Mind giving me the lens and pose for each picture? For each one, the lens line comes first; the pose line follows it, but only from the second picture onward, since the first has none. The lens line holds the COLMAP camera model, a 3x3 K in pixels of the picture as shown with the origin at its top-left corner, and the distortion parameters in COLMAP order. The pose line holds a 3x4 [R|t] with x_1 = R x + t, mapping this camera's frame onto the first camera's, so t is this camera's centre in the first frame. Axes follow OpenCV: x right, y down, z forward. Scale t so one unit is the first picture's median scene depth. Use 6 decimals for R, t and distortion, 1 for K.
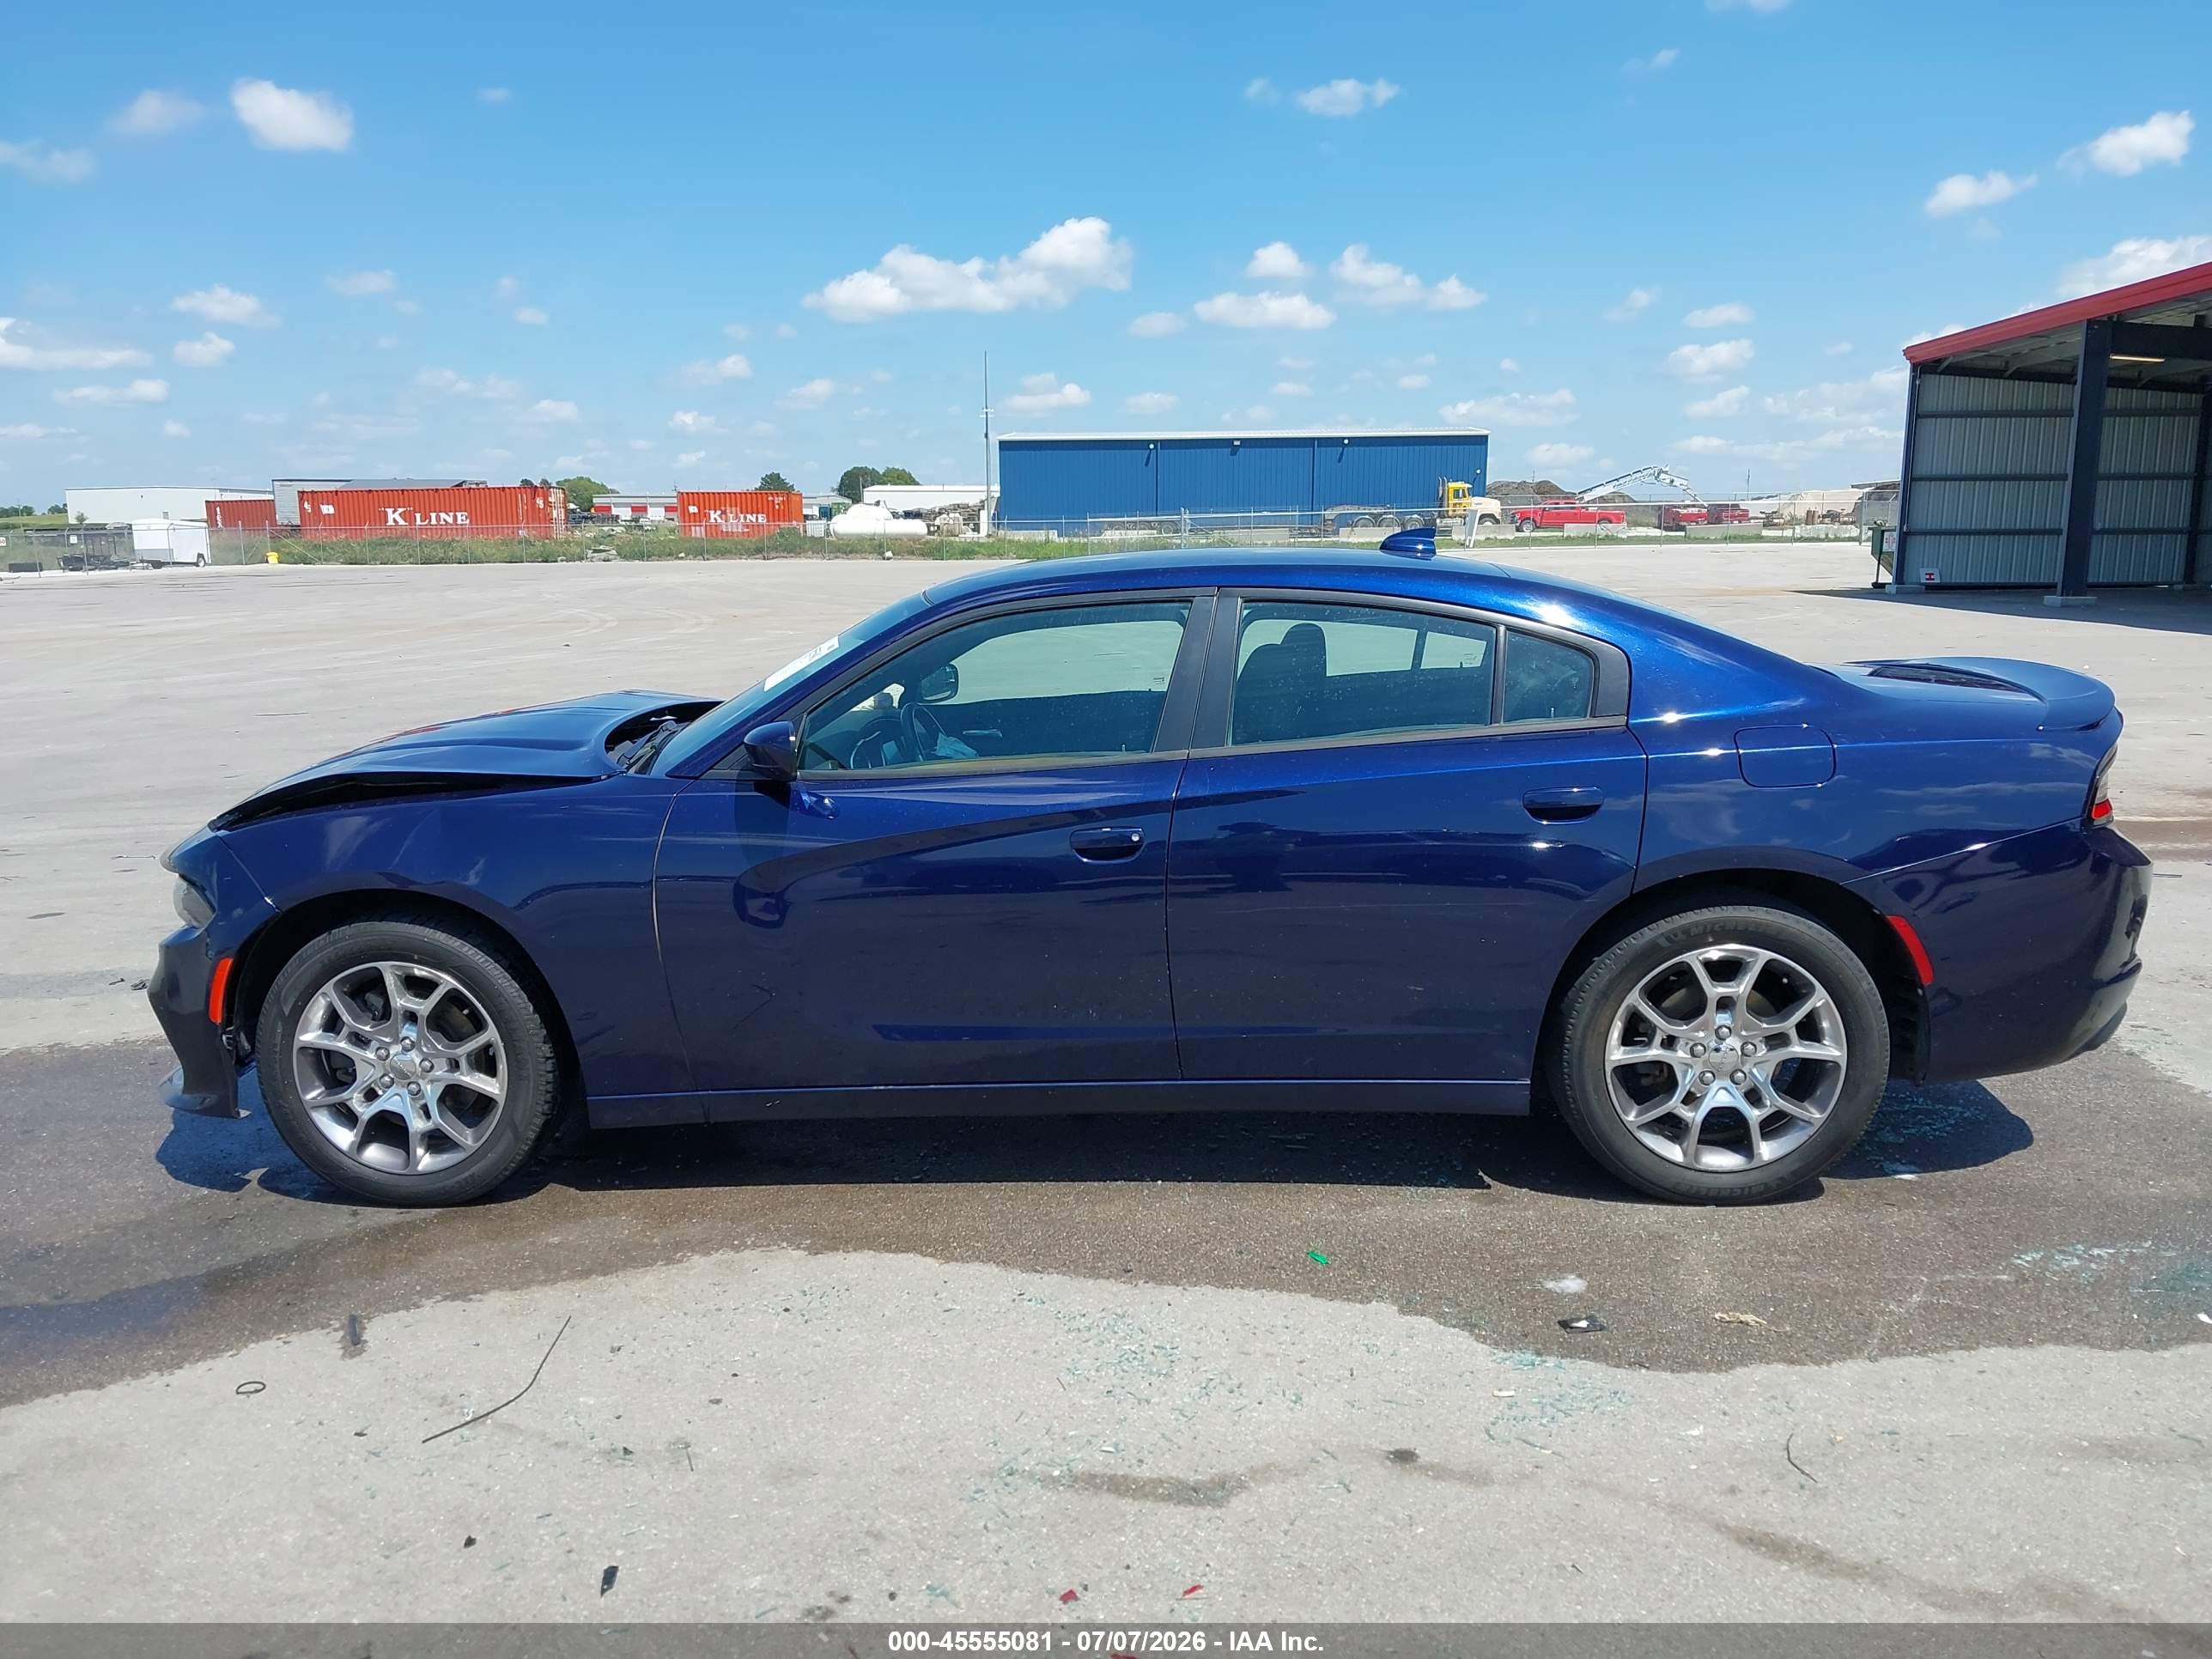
lens RADIAL K [[1751.3, 0, 1088.8], [0, 1751.3, 837.0], [0, 0, 1]] dist [0.021175, -0.027023]
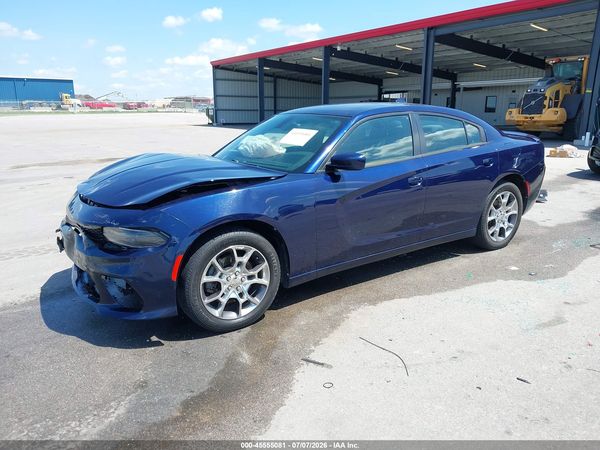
lens RADIAL K [[475.0, 0, 294.5], [0, 475.0, 234.5], [0, 0, 1]] dist [0.021175, -0.027023]
pose [[0.780631, -0.152198, 0.606178, -0.763136], [0.101838, 0.987909, 0.116895, -0.025115], [-0.616640, -0.029520, 0.786692, 0.334028]]
